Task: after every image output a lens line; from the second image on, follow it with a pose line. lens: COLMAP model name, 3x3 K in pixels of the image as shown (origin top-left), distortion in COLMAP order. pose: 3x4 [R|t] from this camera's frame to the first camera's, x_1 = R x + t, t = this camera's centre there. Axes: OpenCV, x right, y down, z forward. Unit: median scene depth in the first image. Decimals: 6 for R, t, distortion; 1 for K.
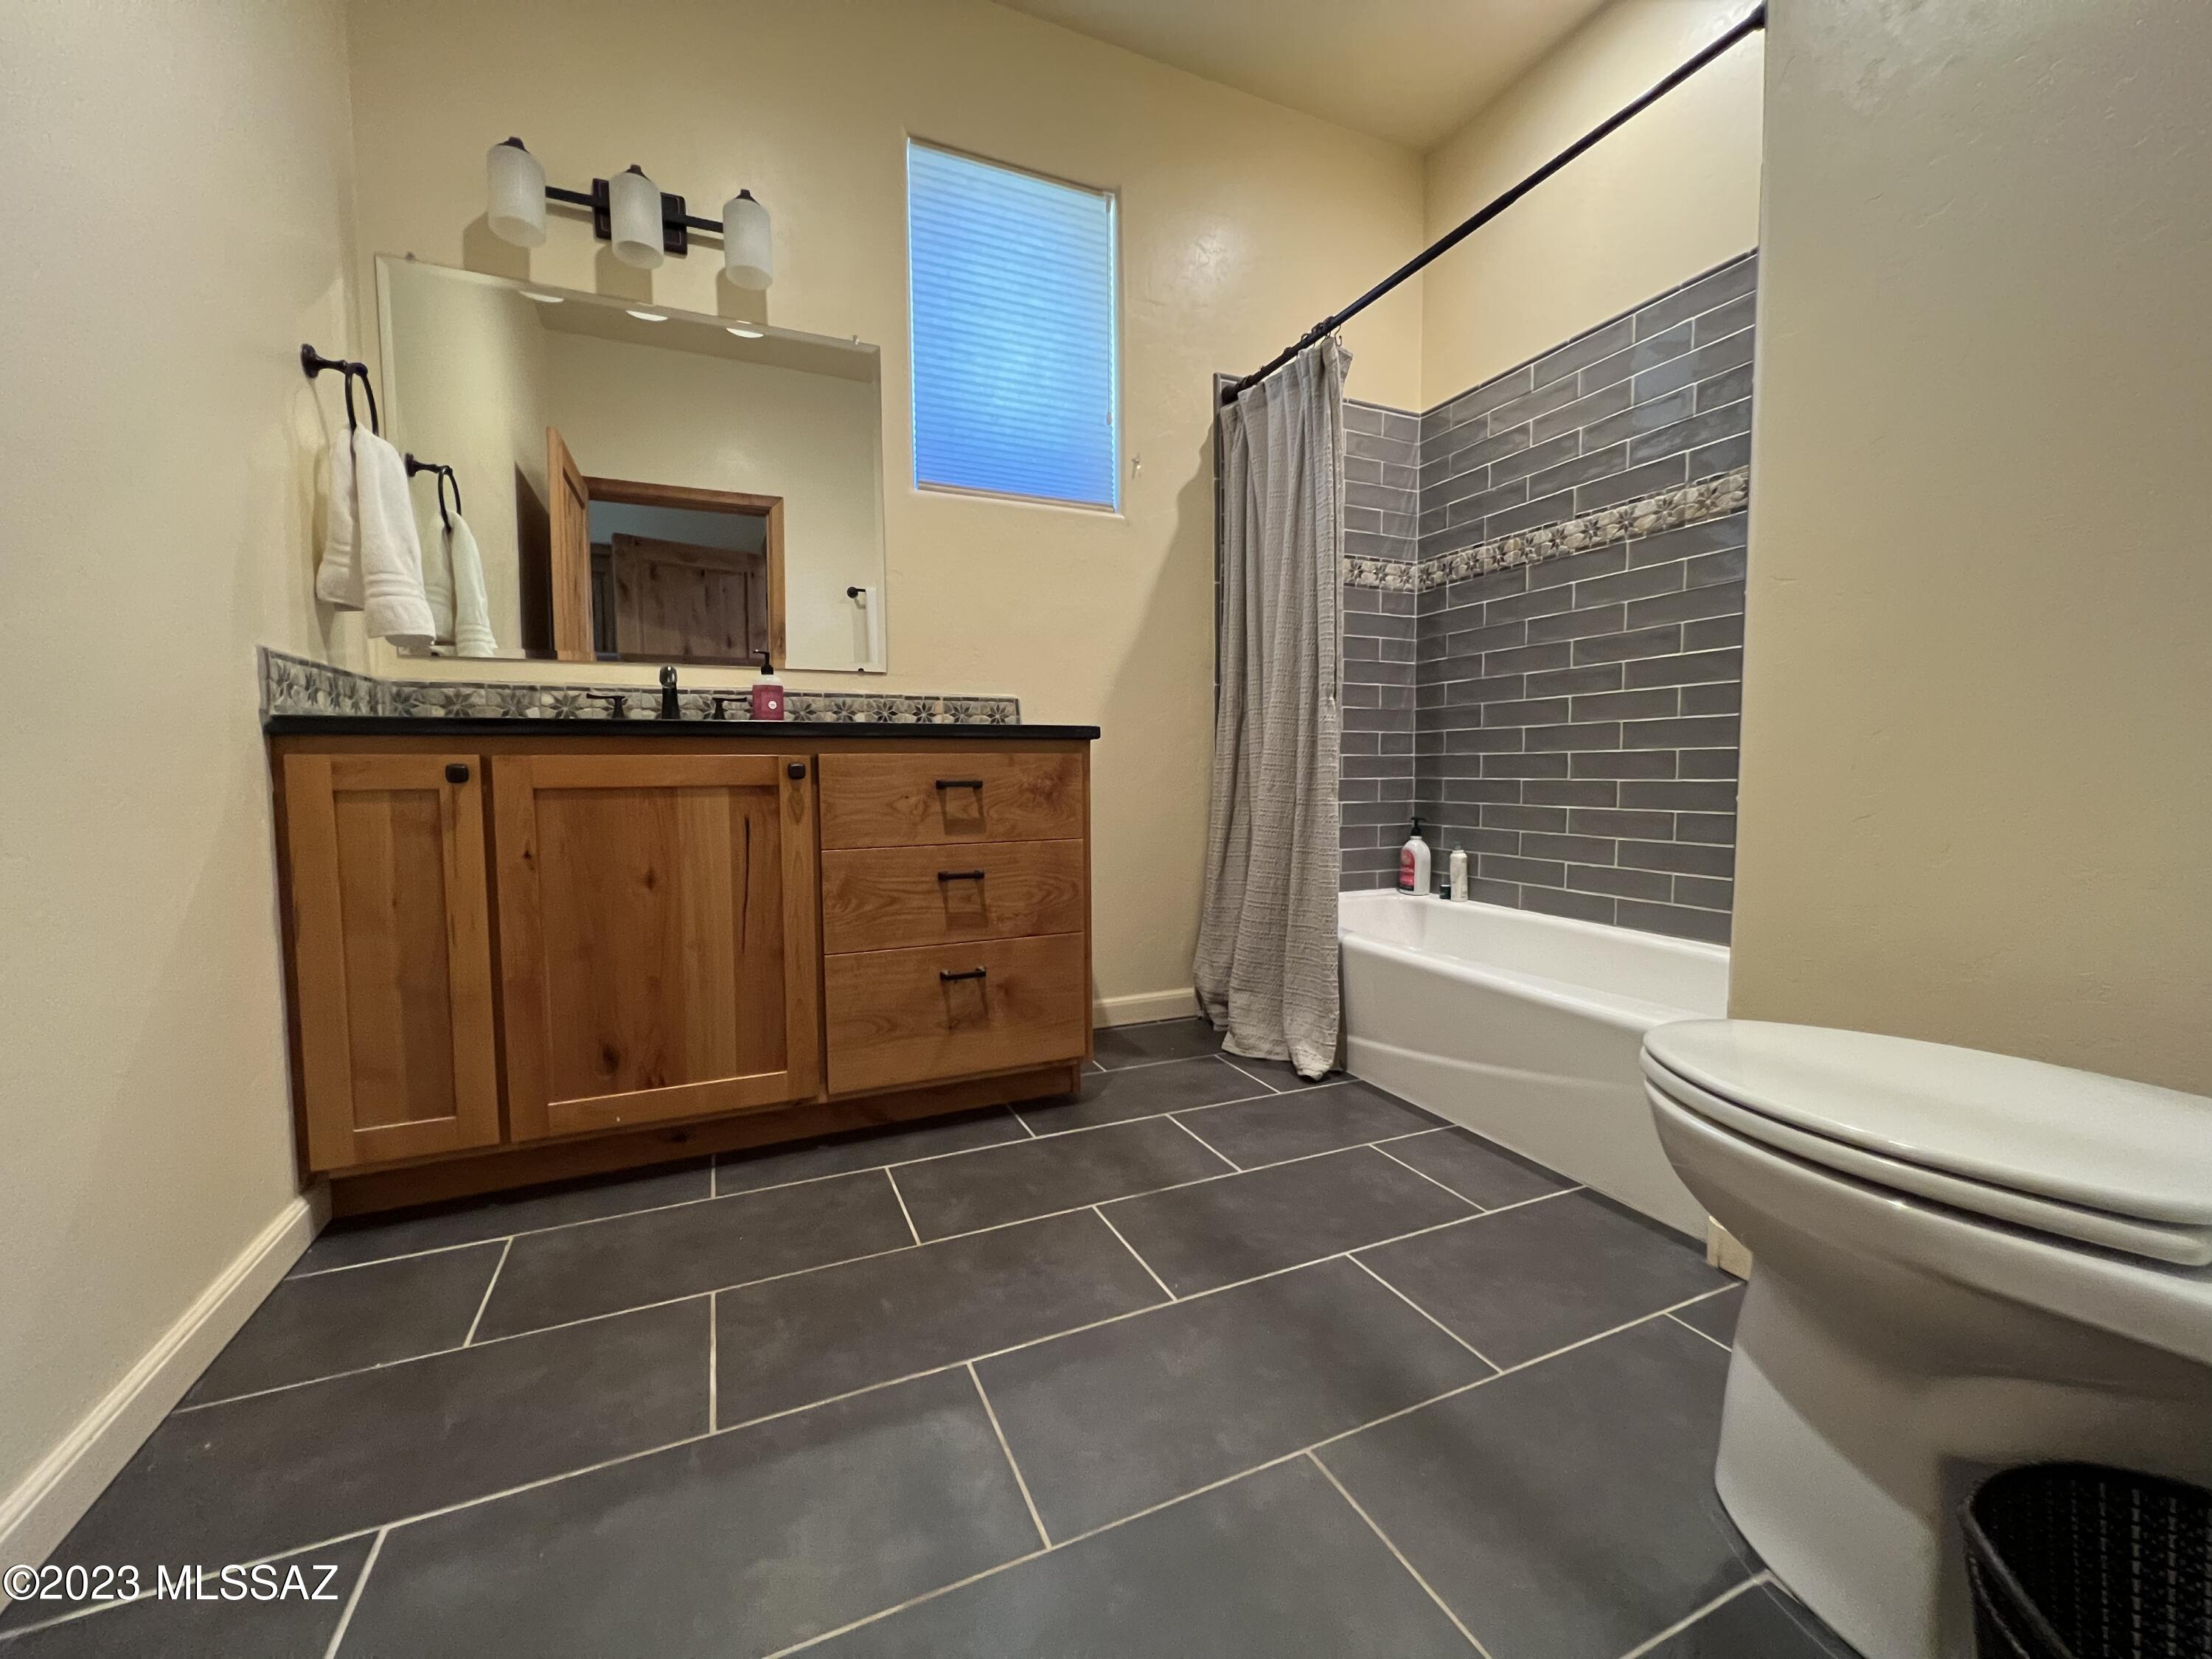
lens RADIAL K [[886.6, 0, 1087.4], [0, 886.6, 828.3], [0, 0, 1]] dist [0.000249, 0.000004]
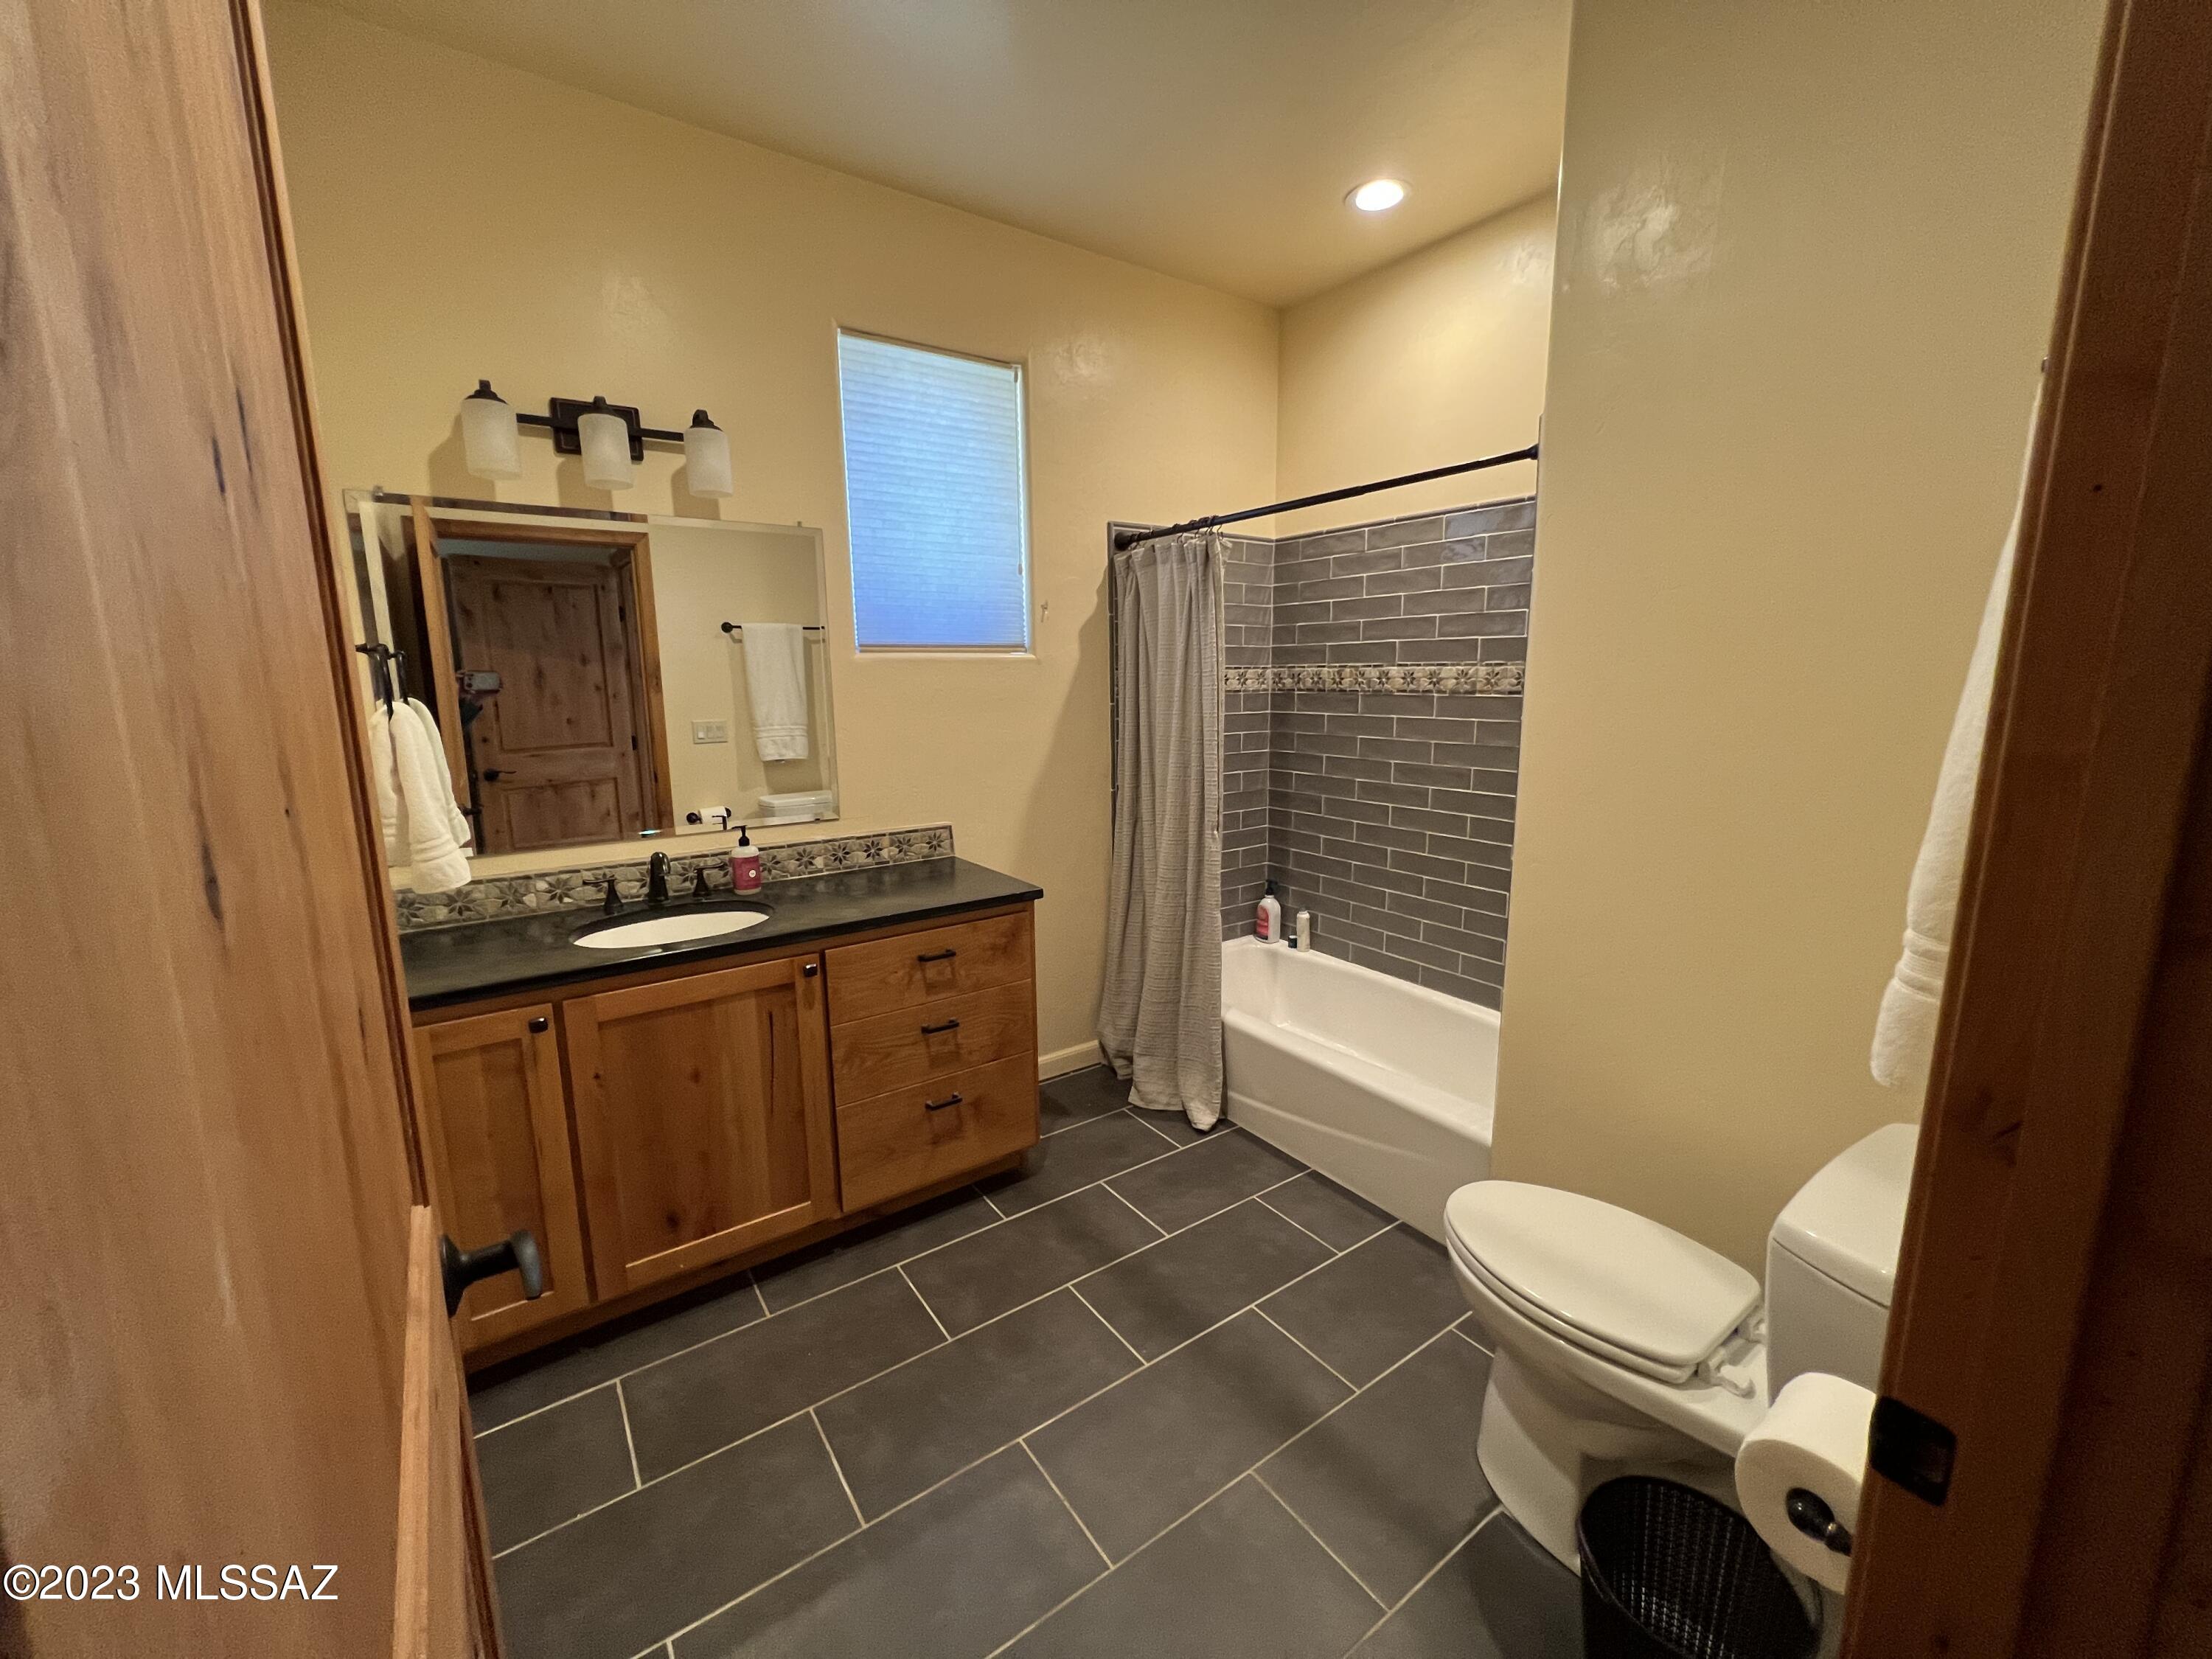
lens RADIAL K [[885.4, 0, 1090.8], [0, 885.4, 840.2], [0, 0, 1]] dist [-0.000429, 0.000240]
pose [[0.981004, -0.040501, 0.189714, -0.133601], [0.019622, 0.993664, 0.110670, -0.280739], [-0.192994, -0.104845, 0.975582, -0.178275]]
